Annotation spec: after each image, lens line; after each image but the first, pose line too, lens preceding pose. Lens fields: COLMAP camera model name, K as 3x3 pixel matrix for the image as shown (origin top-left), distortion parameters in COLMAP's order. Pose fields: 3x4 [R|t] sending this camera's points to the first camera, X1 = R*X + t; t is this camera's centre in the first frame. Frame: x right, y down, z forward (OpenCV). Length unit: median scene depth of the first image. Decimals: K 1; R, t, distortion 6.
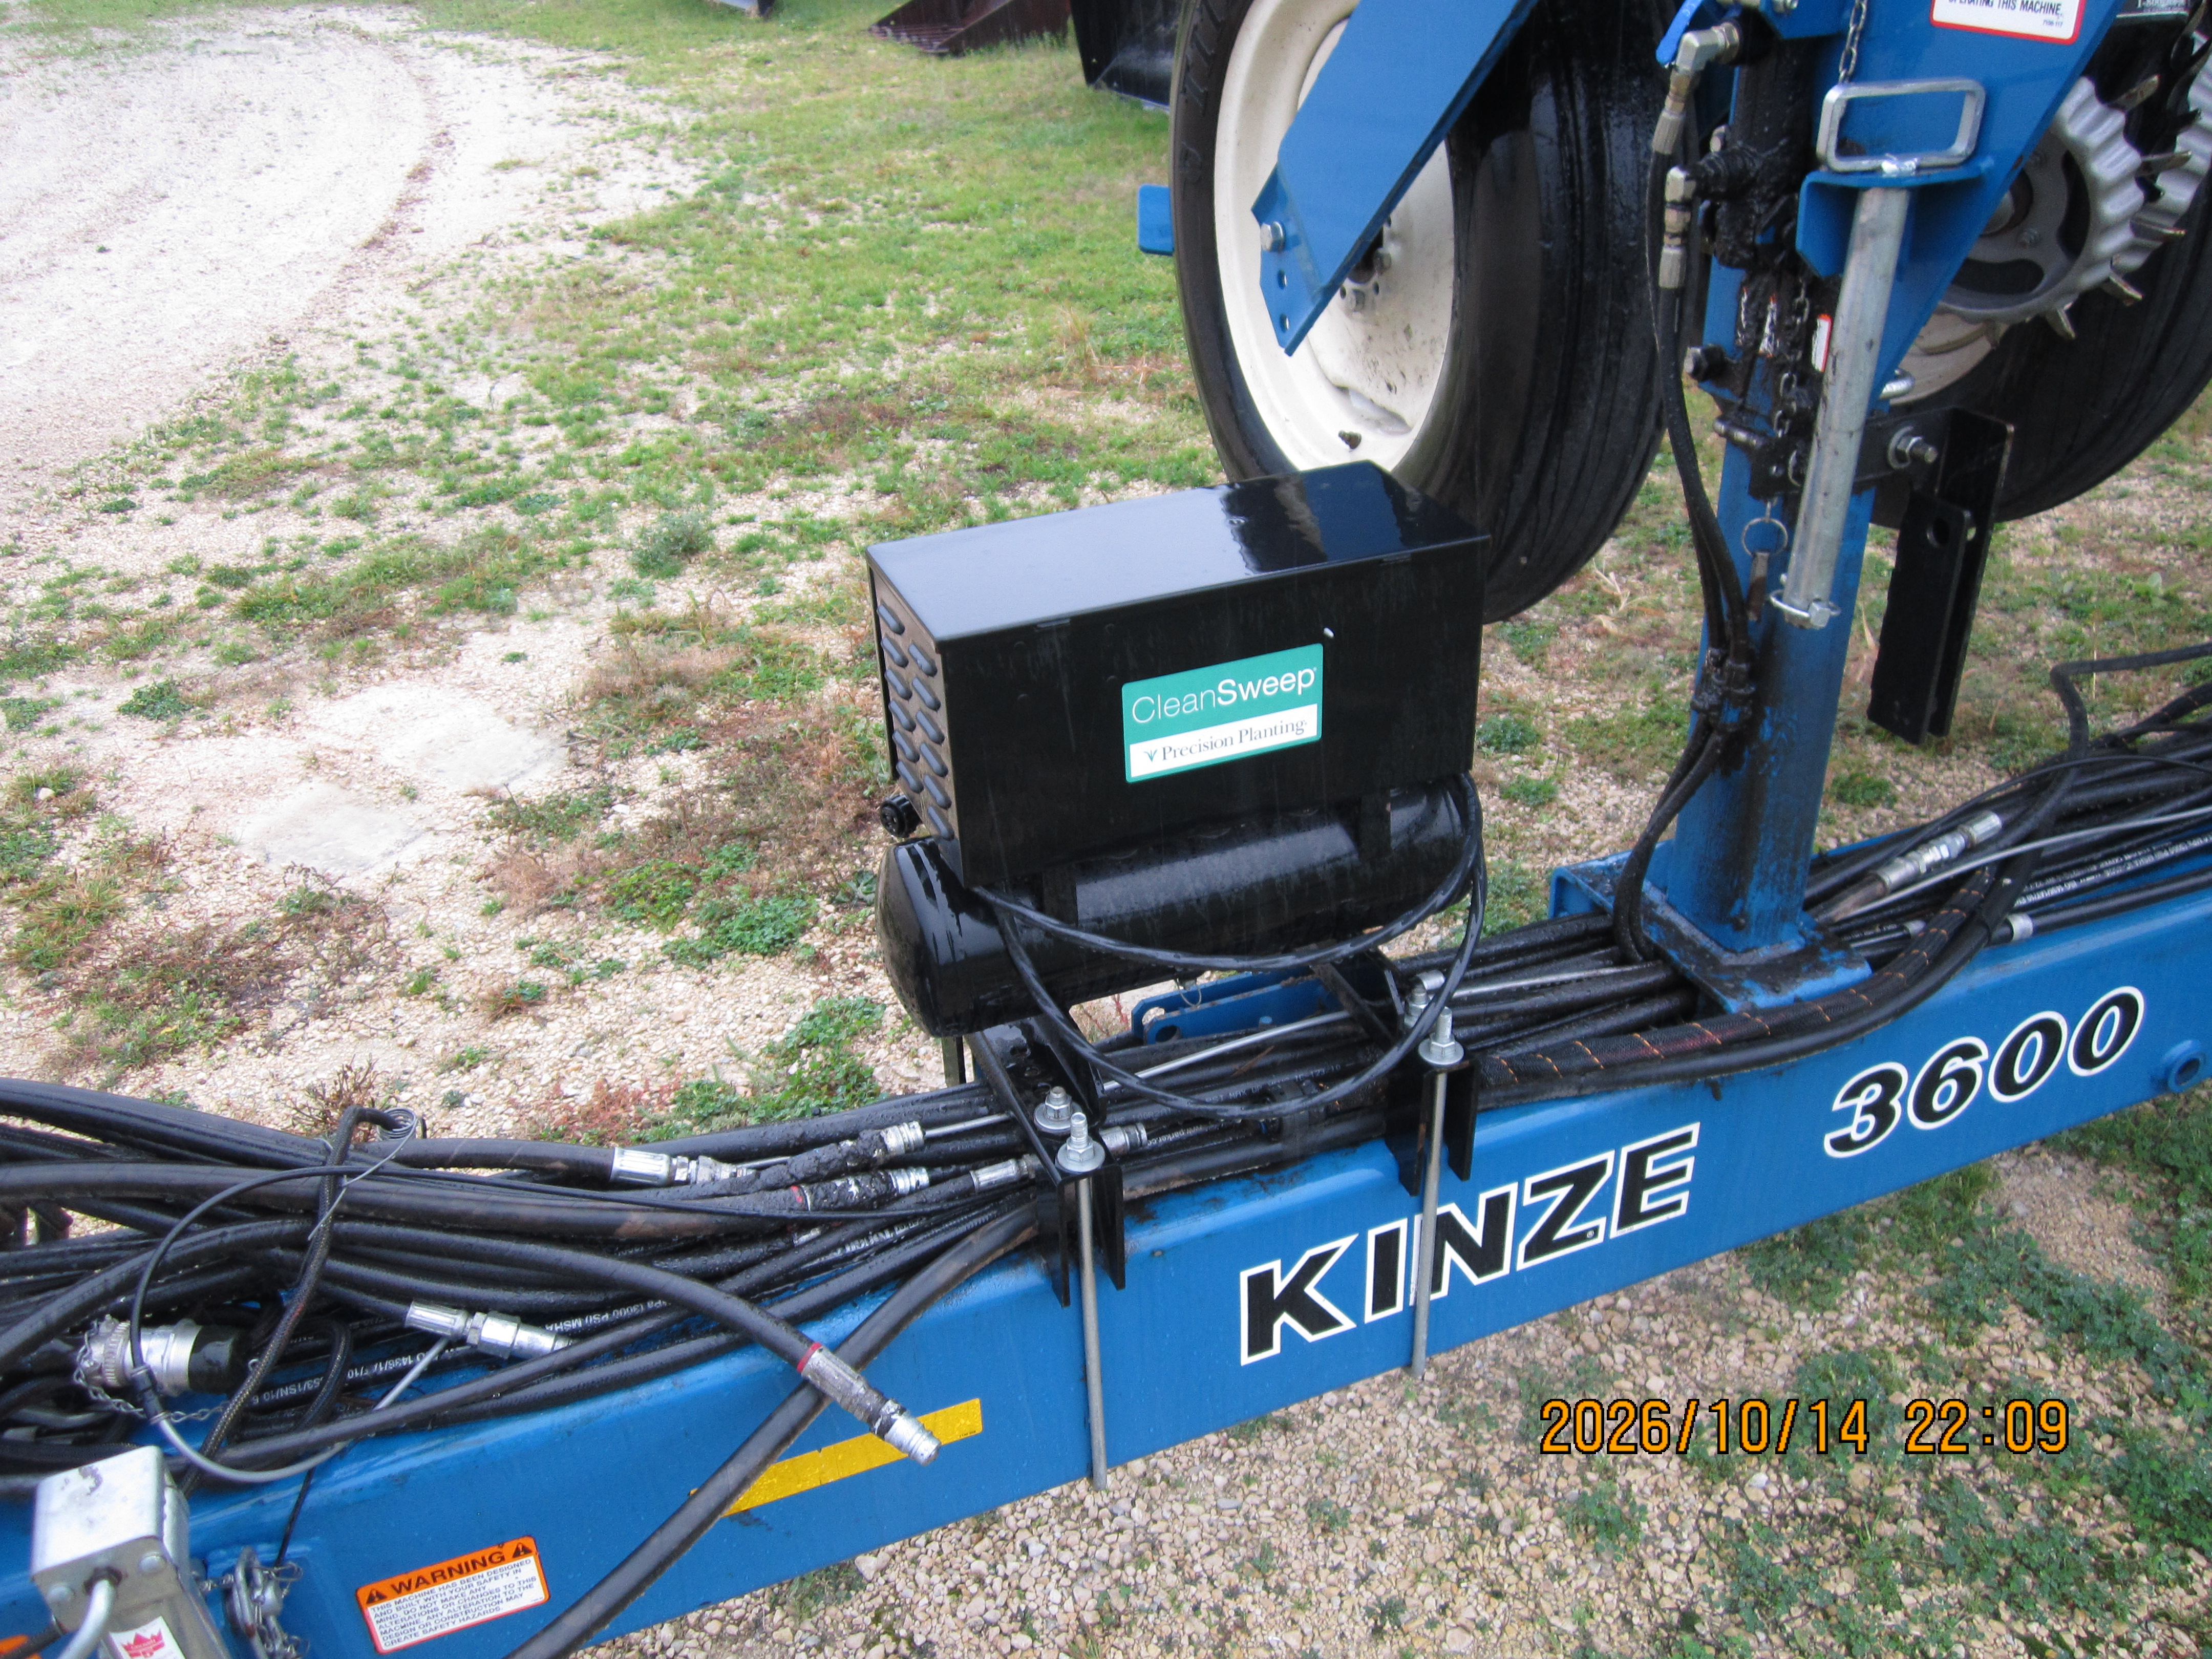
lens RADIAL K [[1835.0, 0, 1103.1], [0, 1835.0, 830.9], [0, 0, 1]] dist [-0.039923, 0.010796]
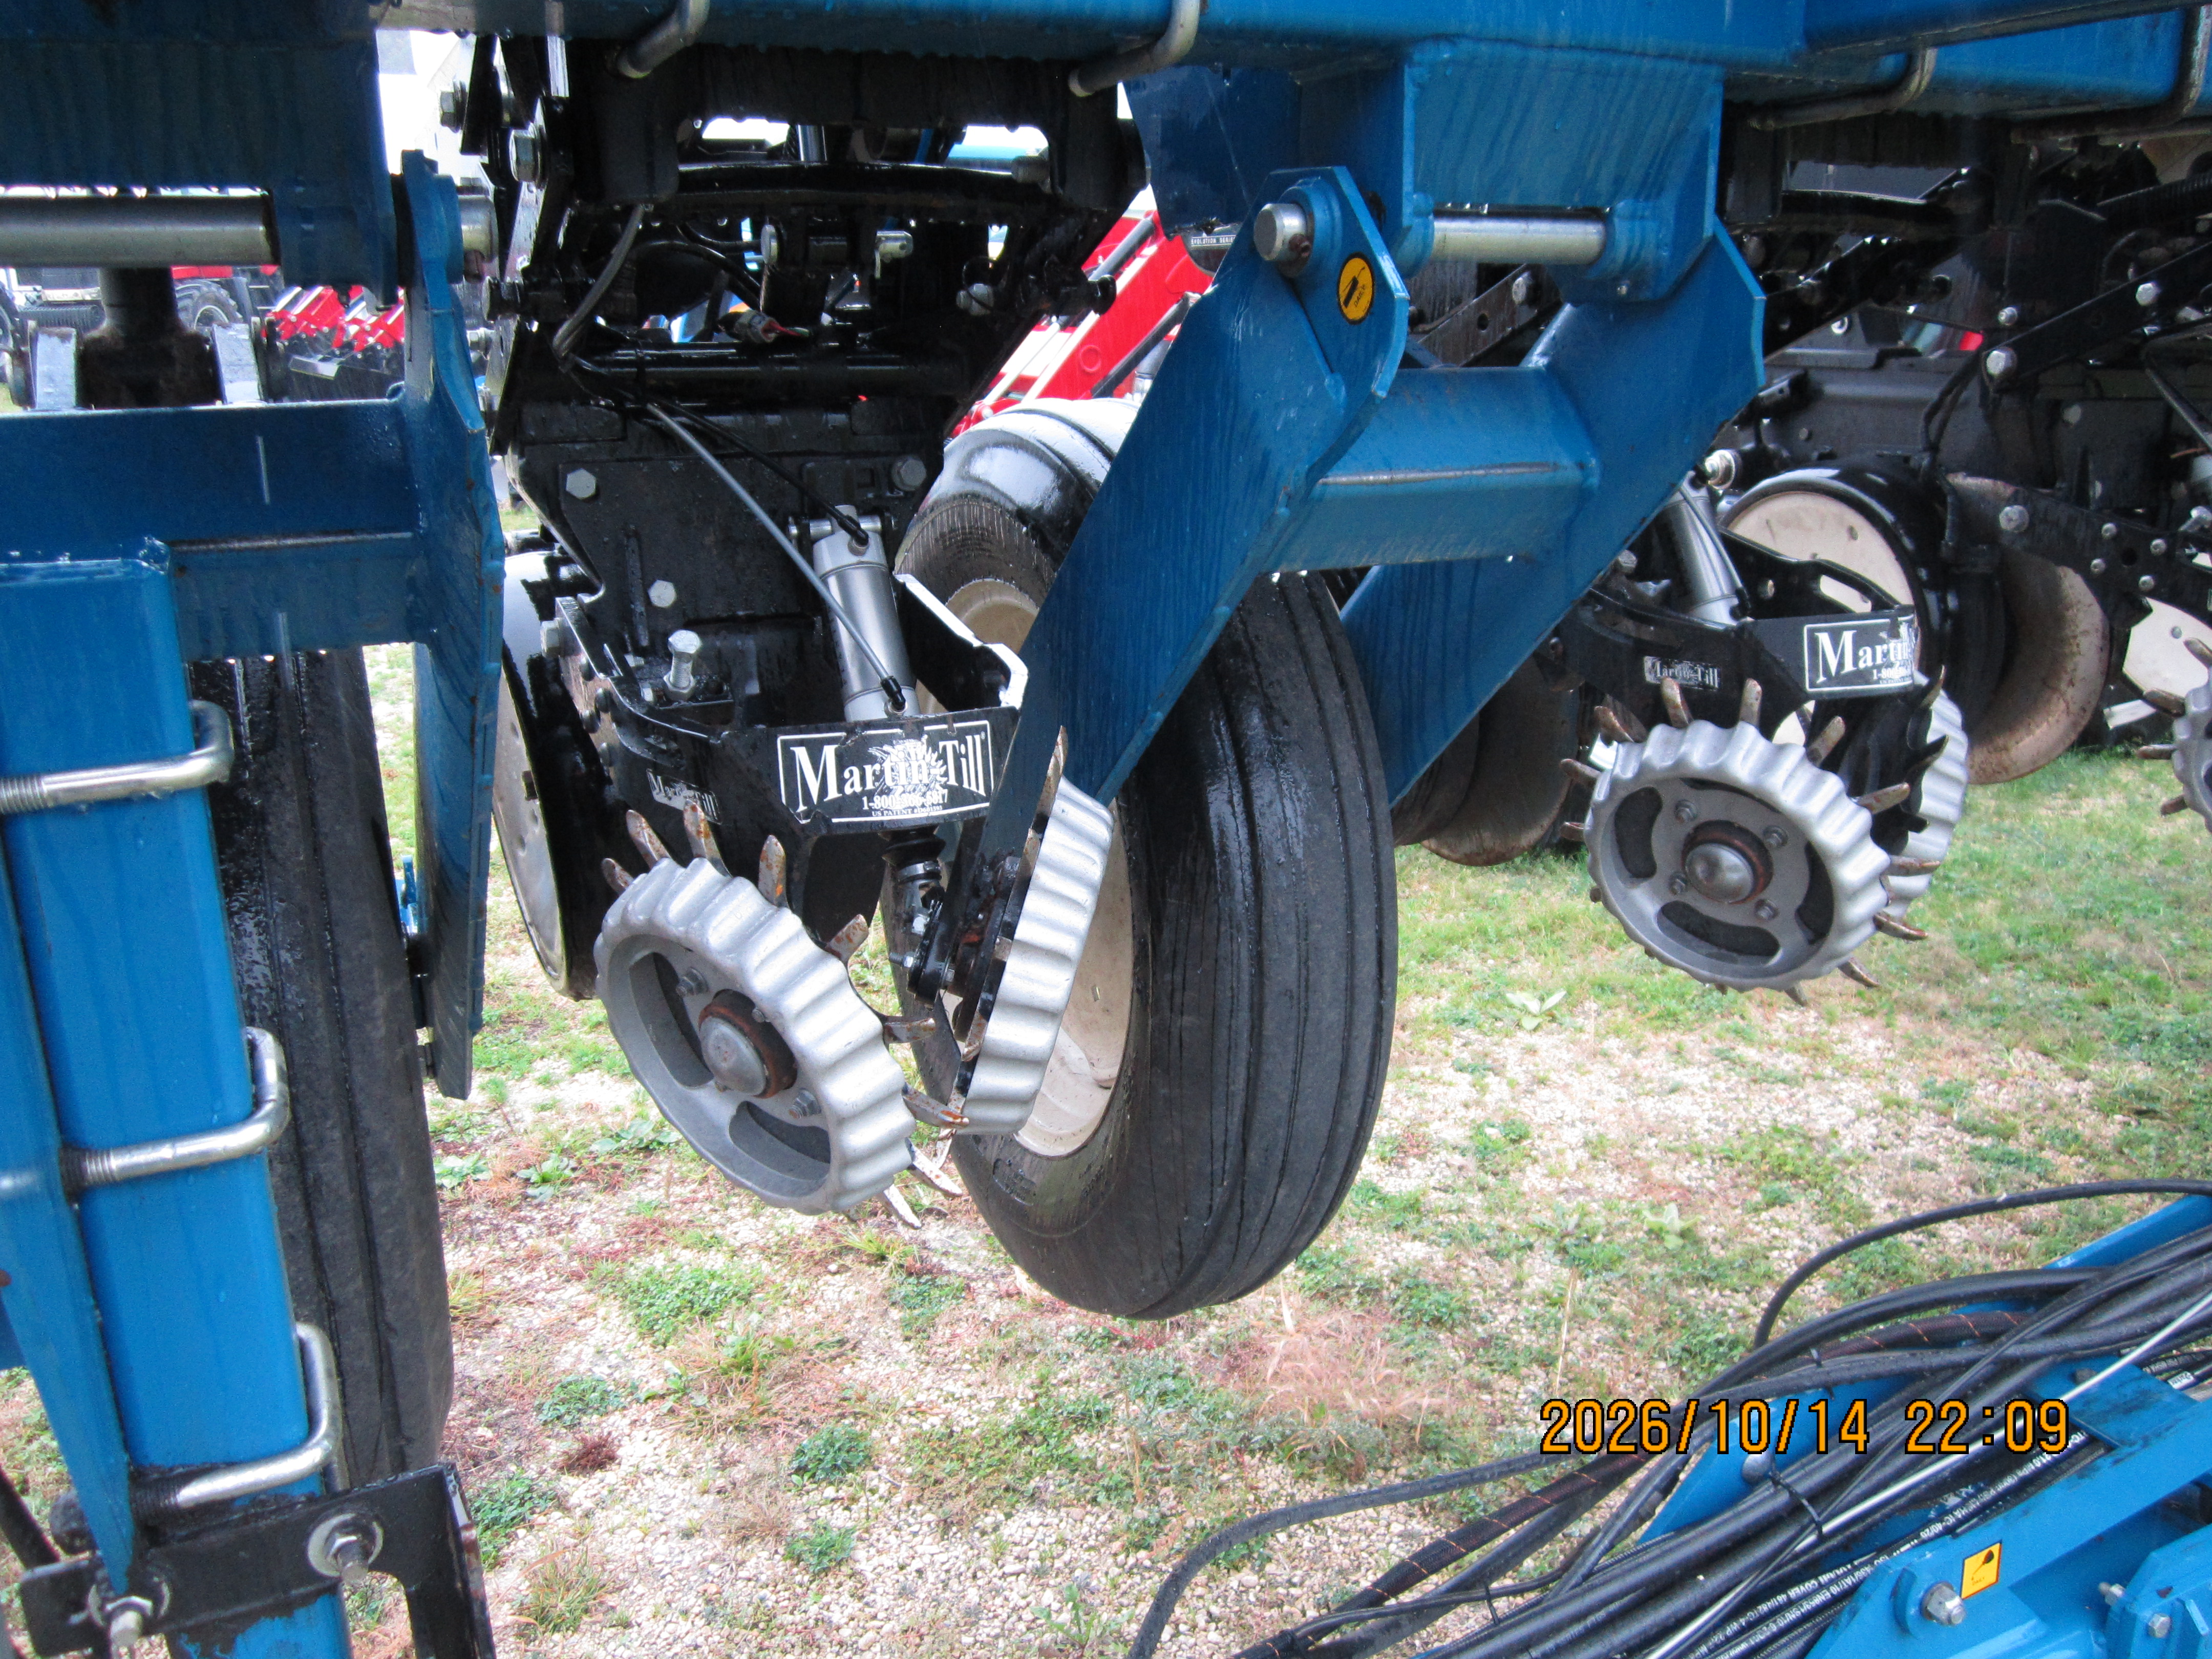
lens RADIAL K [[1835.0, 0, 1111.2], [0, 1835.0, 823.4], [0, 0, 1]] dist [-0.039923, 0.010796]
pose [[0.997376, 0.007280, 0.072029, 0.248562], [0.010257, 0.970686, -0.240134, -0.112746], [-0.071665, 0.240243, 0.968064, 0.123734]]
